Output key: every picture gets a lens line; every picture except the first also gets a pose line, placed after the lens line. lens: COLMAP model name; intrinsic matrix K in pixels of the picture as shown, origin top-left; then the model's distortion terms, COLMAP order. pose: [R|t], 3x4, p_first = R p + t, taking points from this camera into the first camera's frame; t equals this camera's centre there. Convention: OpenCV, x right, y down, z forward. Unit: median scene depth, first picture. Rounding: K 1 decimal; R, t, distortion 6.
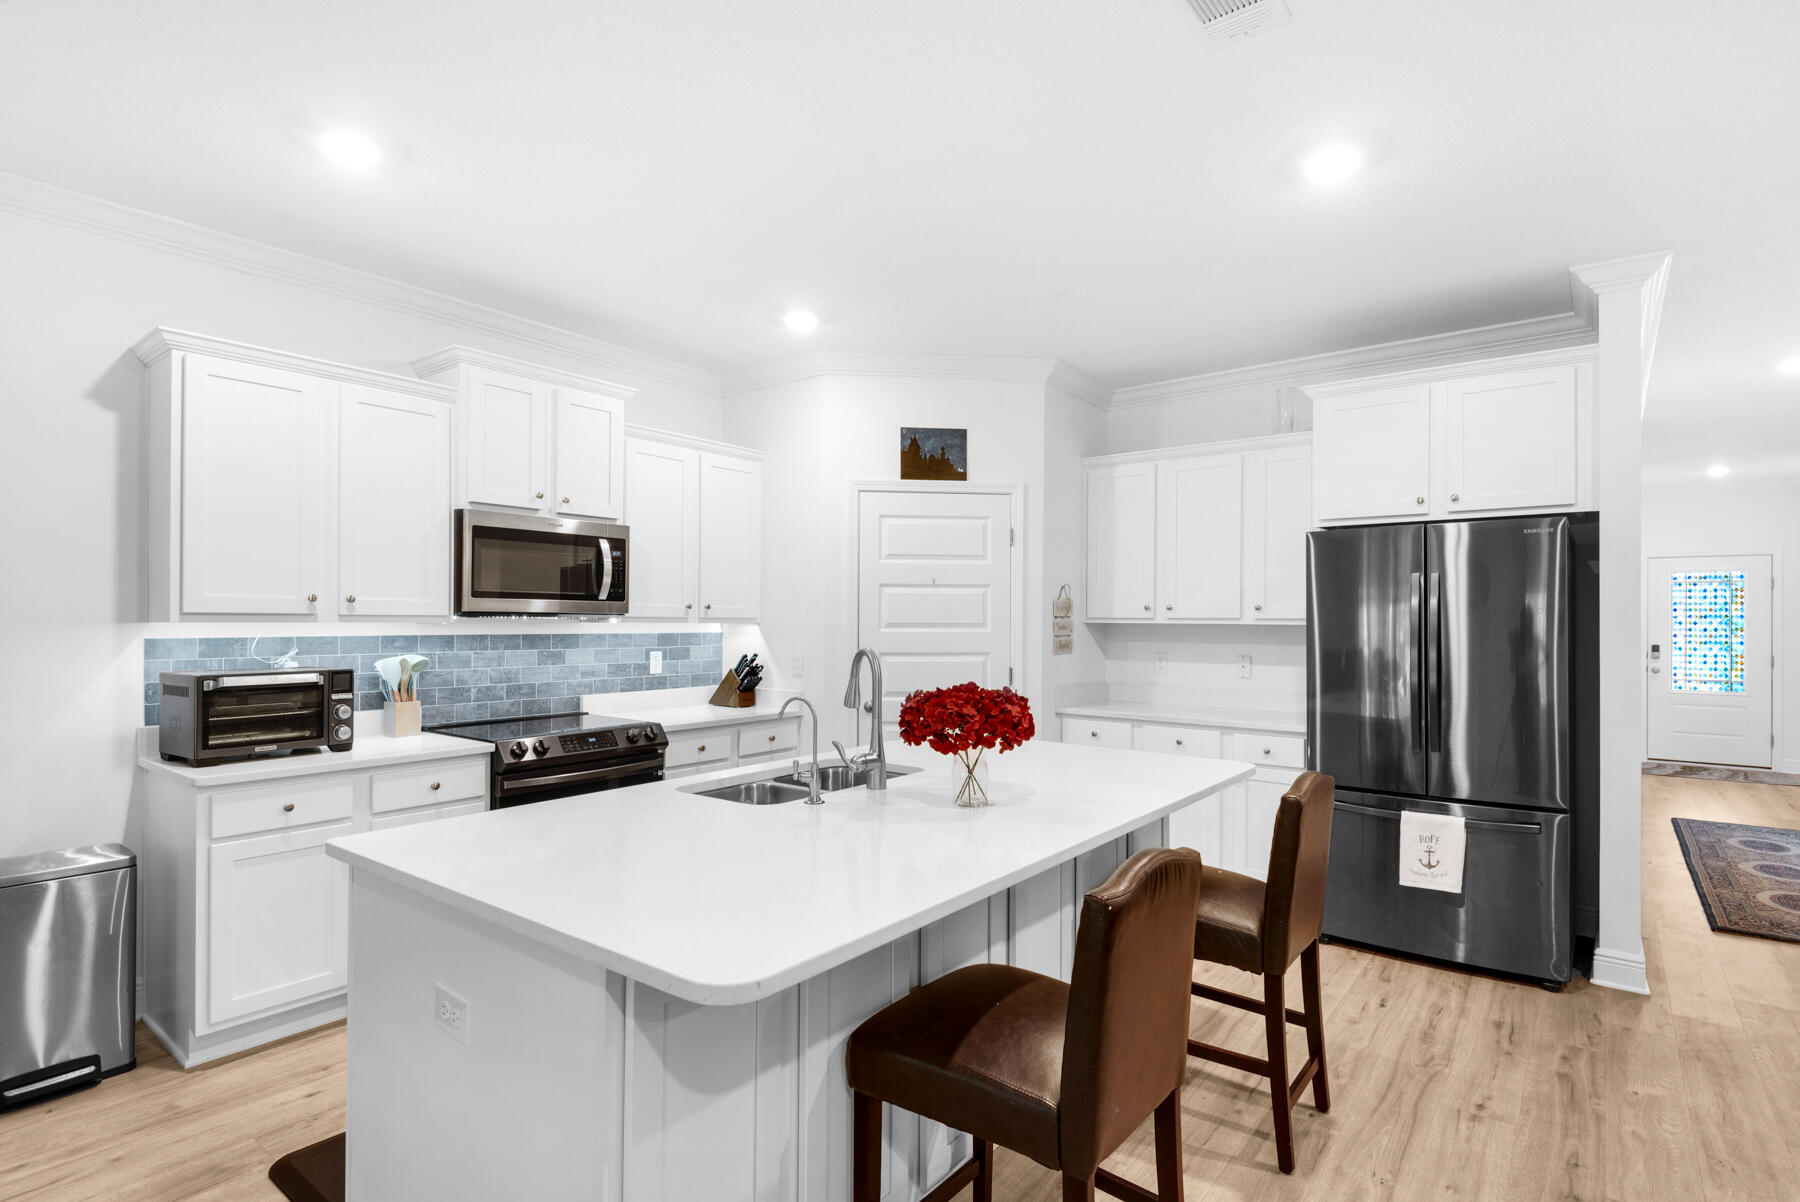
lens RADIAL K [[894.7, 0, 890.2], [0, 894.7, 616.8], [0, 0, 1]] dist [0.035195, -0.024339]
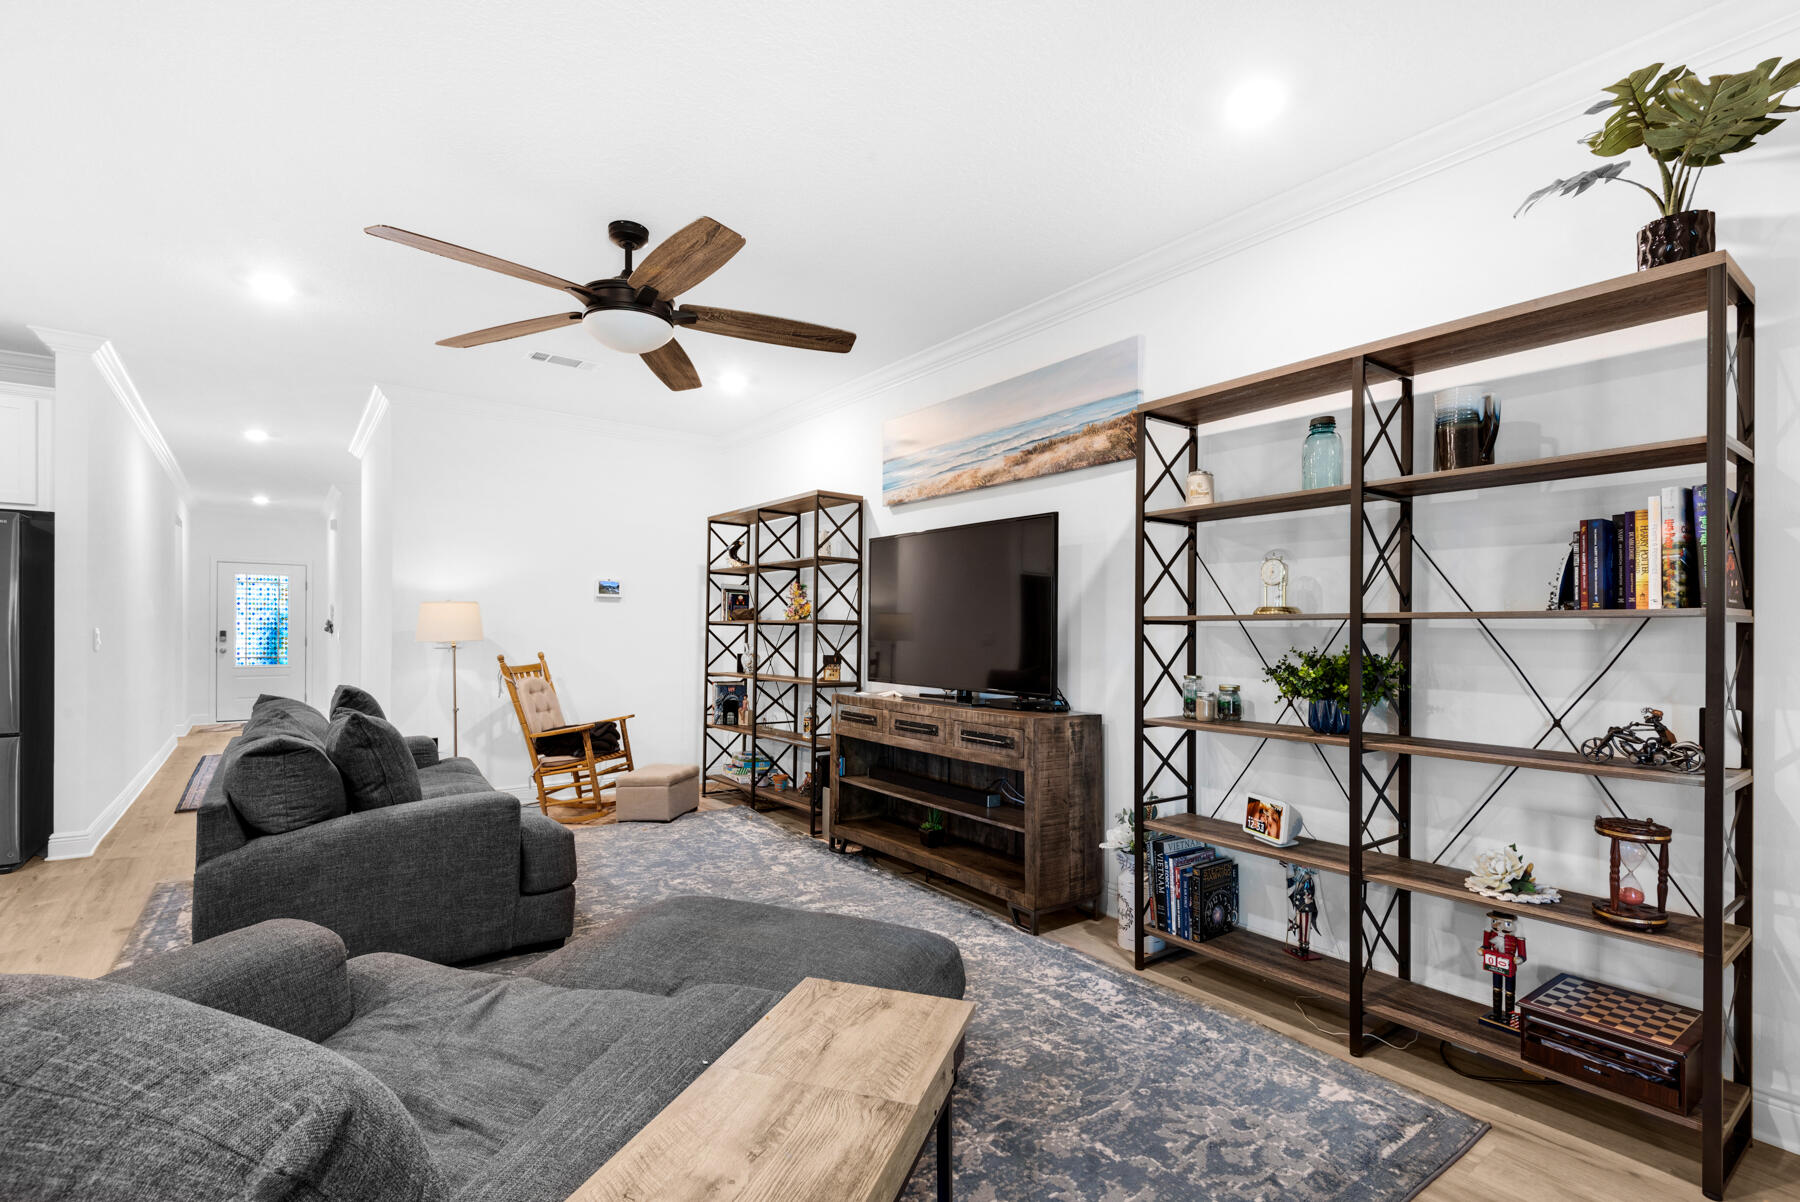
lens RADIAL K [[822.2, 0, 896.0], [0, 822.2, 627.3], [0, 0, 1]] dist [0.032725, -0.020494]
pose [[0.255967, -0.001223, 0.966685, -0.080730], [-0.006365, 0.999975, 0.002951, 0.035336], [-0.966665, -0.006908, 0.255953, -0.431454]]
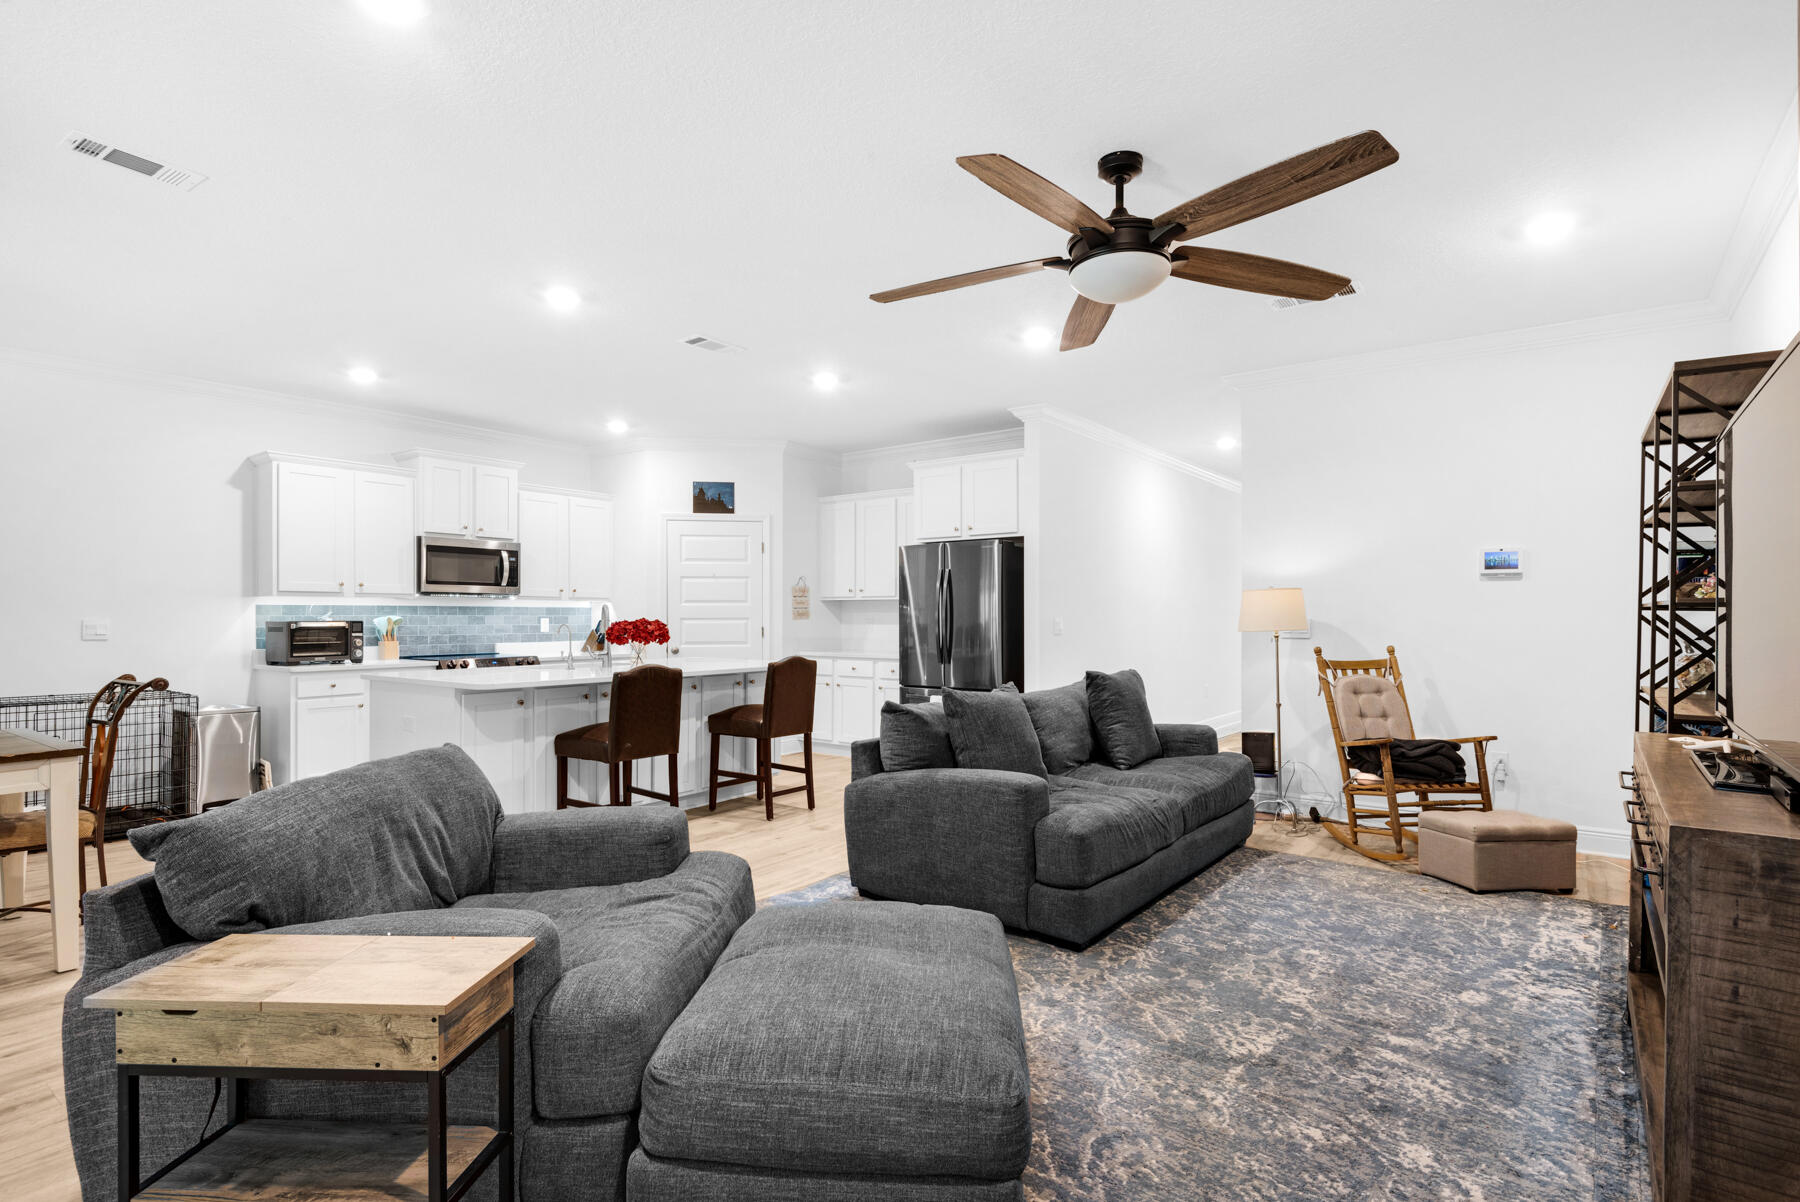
lens RADIAL K [[884.4, 0, 891.5], [0, 884.4, 613.9], [0, 0, 1]] dist [0.031235, -0.025807]
pose [[0.999728, -0.005768, 0.022617, 0.367195], [0.005759, 0.999983, 0.000486, 0.036698], [-0.022619, -0.000355, 0.999744, -0.694785]]
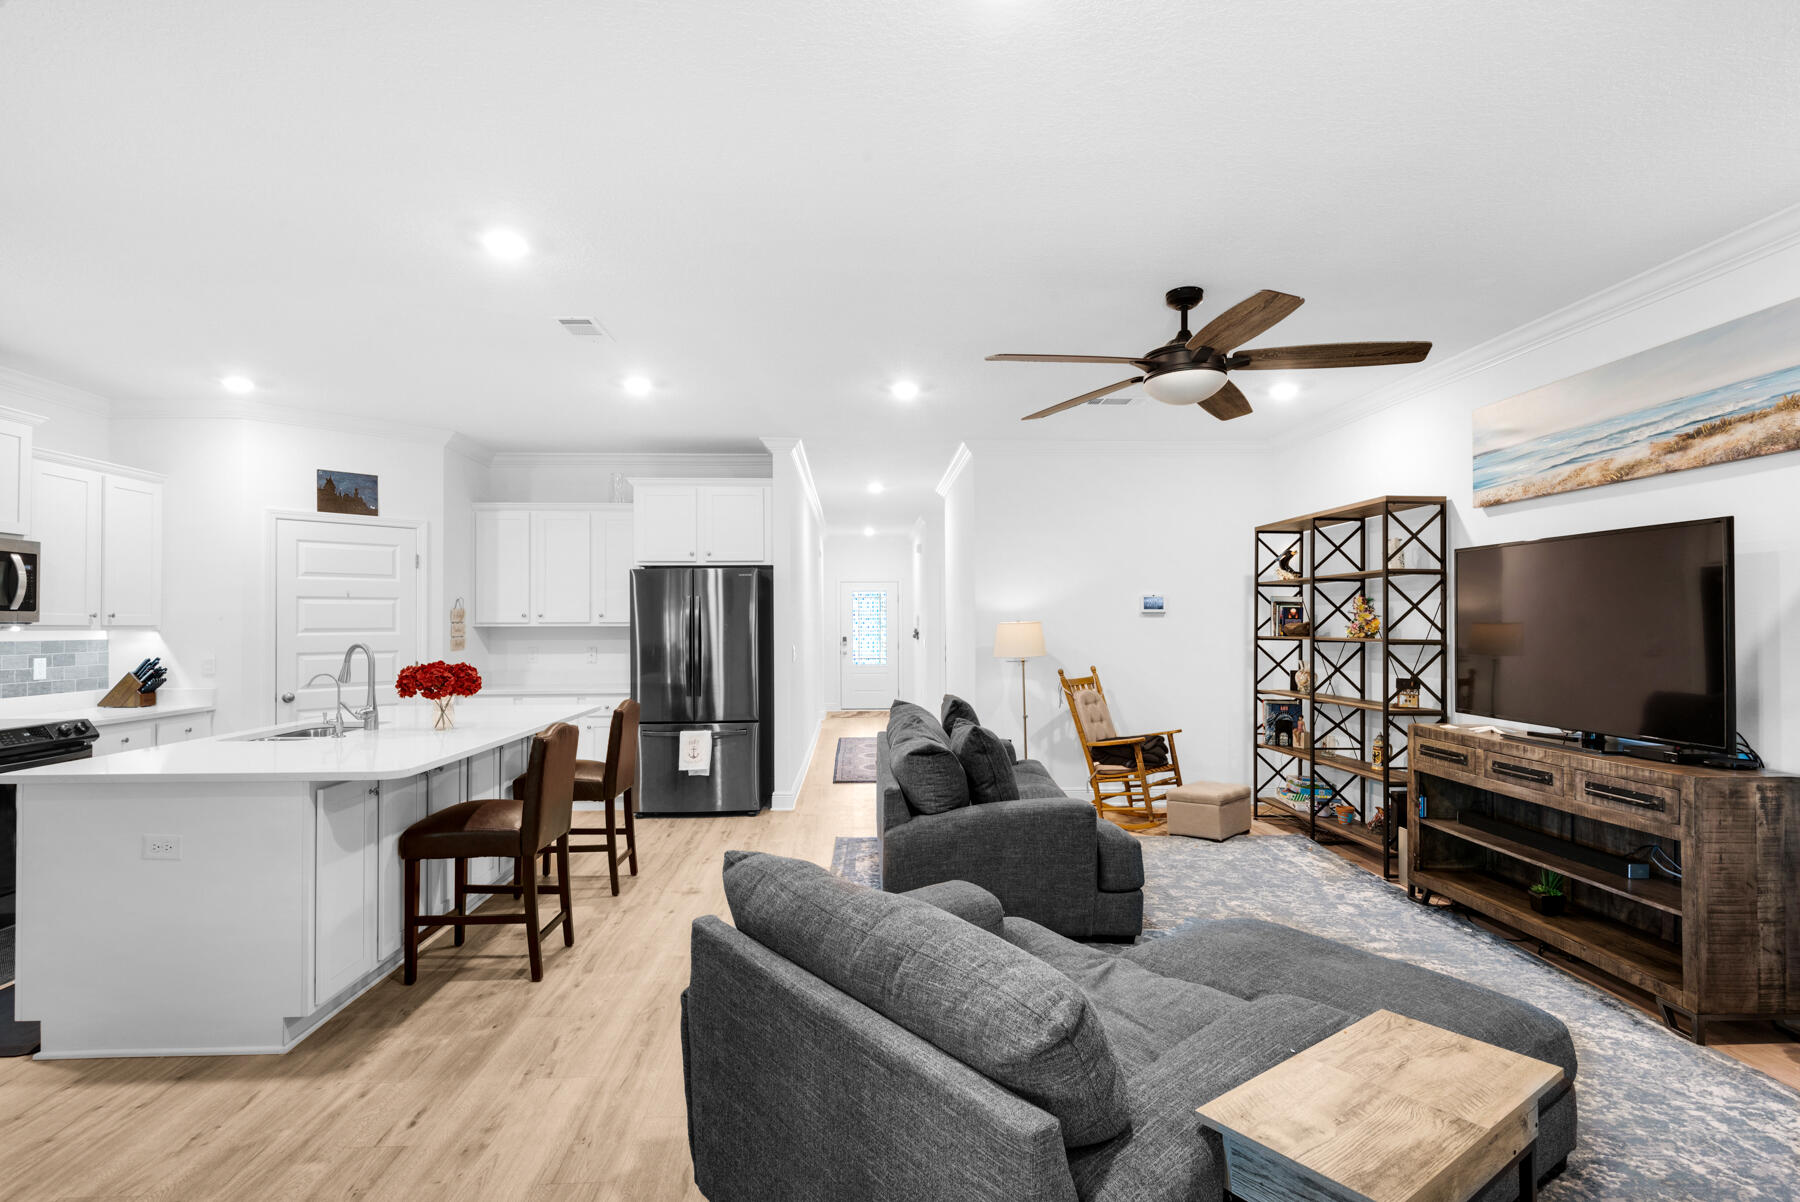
lens RADIAL K [[884.4, 0, 891.5], [0, 884.4, 613.9], [0, 0, 1]] dist [0.031235, -0.025807]
pose [[0.759962, -0.001899, 0.649965, -0.200091], [0.006702, 0.999965, -0.004915, -0.001372], [-0.649933, 0.008091, 0.759949, -0.476749]]
